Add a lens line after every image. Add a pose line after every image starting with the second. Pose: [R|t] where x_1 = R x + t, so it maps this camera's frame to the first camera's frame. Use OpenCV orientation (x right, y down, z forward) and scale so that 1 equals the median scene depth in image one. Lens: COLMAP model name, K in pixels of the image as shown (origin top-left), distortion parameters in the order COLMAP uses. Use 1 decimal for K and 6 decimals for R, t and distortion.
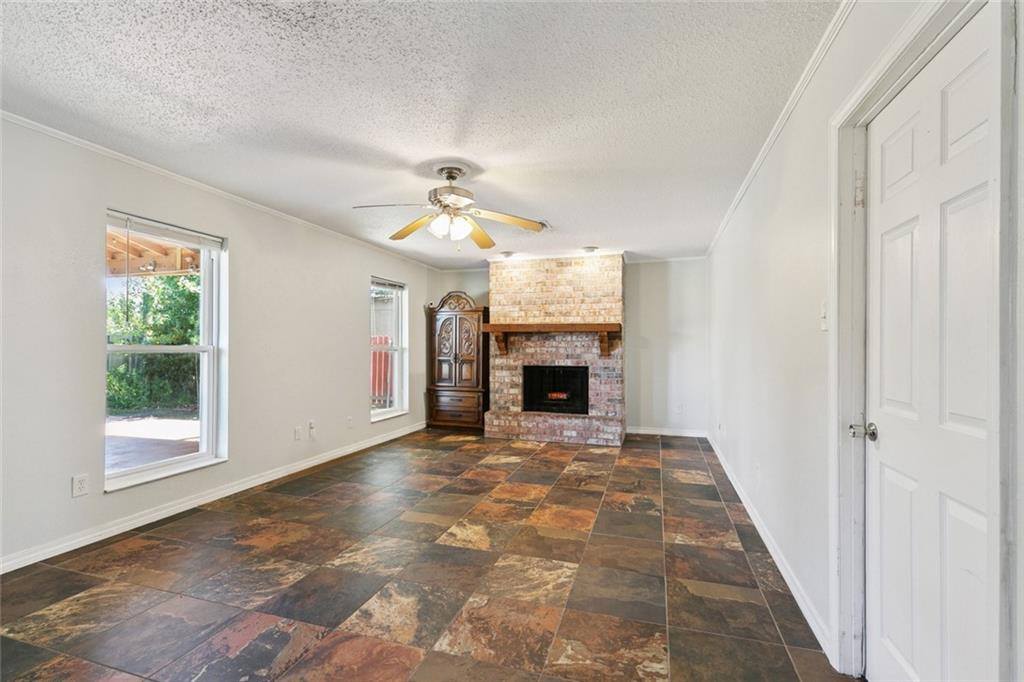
lens RADIAL K [[465.0, 0, 514.3], [0, 465.0, 346.0], [0, 0, 1]] dist [0.014291, 0.000468]
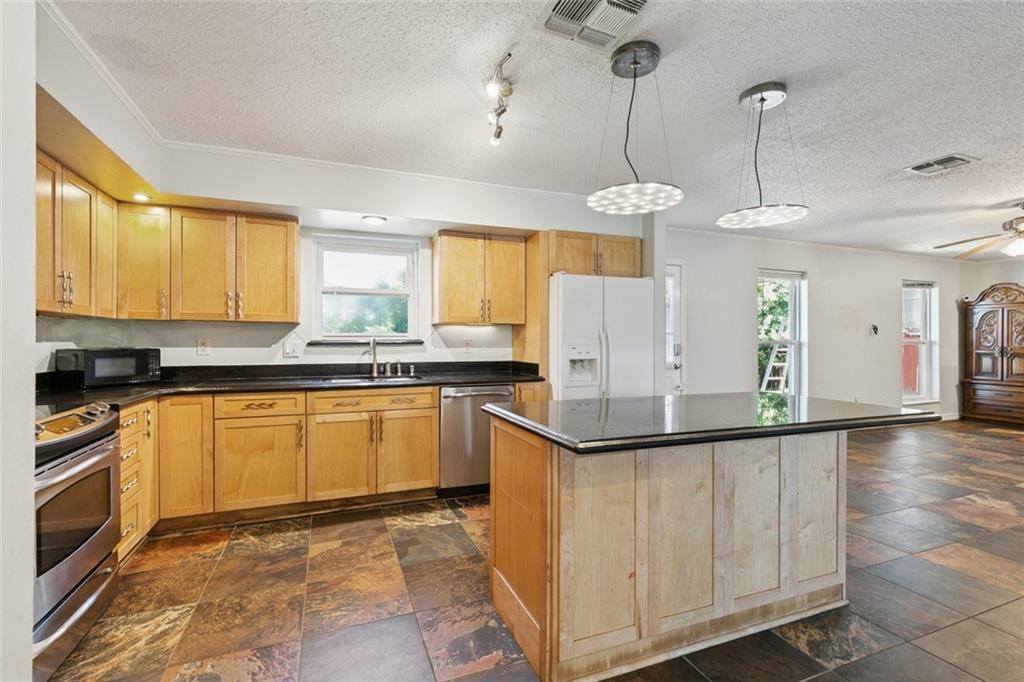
lens RADIAL K [[465.0, 0, 510.6], [0, 465.0, 342.4], [0, 0, 1]] dist [0.014291, 0.000468]
pose [[0.636317, 0.001501, -0.771426, -0.037203], [0.003806, 0.999980, 0.005085, -0.005414], [0.771418, -0.006171, 0.636299, -0.890656]]
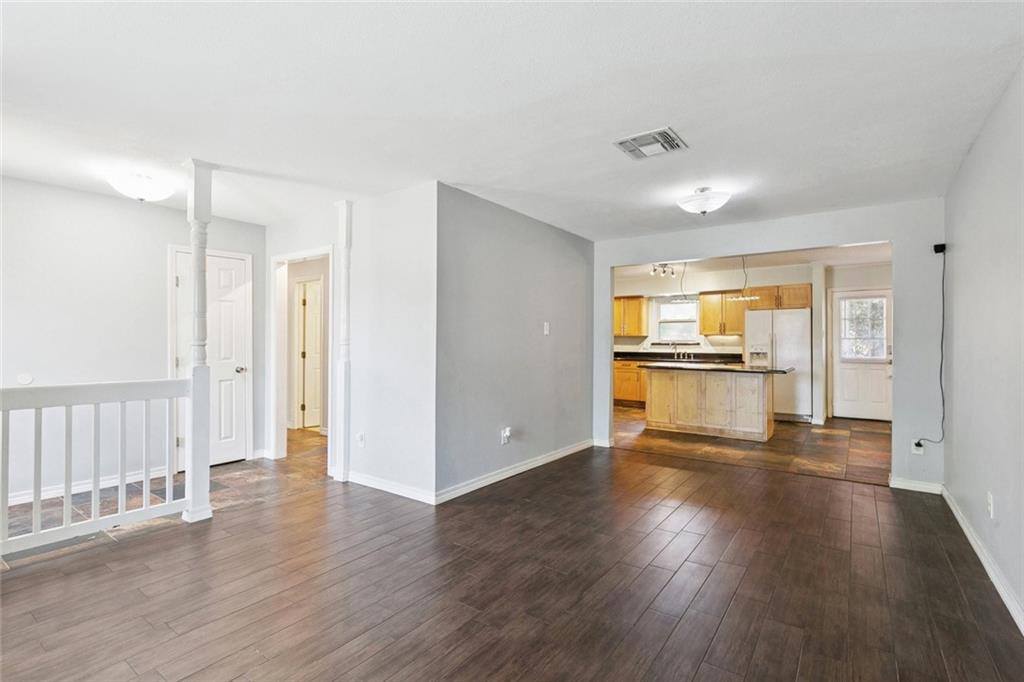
lens RADIAL K [[491.8, 0, 510.7], [0, 491.8, 342.0], [0, 0, 1]] dist [0.000415, 0.000418]
pose [[-0.319369, -0.006813, -0.947606, 1.869267], [-0.001939, 0.999977, -0.006536, 0.010753], [0.947628, -0.000250, -0.319375, -0.399141]]
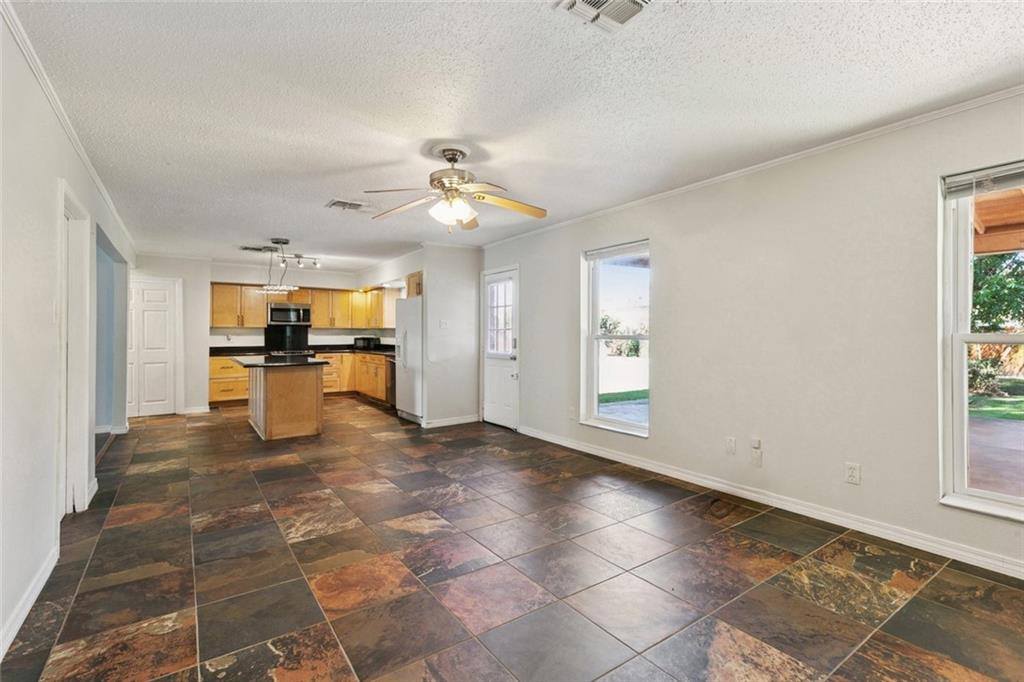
lens RADIAL K [[465.0, 0, 511.2], [0, 465.0, 331.7], [0, 0, 1]] dist [0.014291, 0.000468]
pose [[-0.612005, -0.005786, -0.790832, 0.535880], [0.002907, 0.999950, -0.009566, 0.001342], [0.790848, -0.008153, -0.611958, 1.640173]]
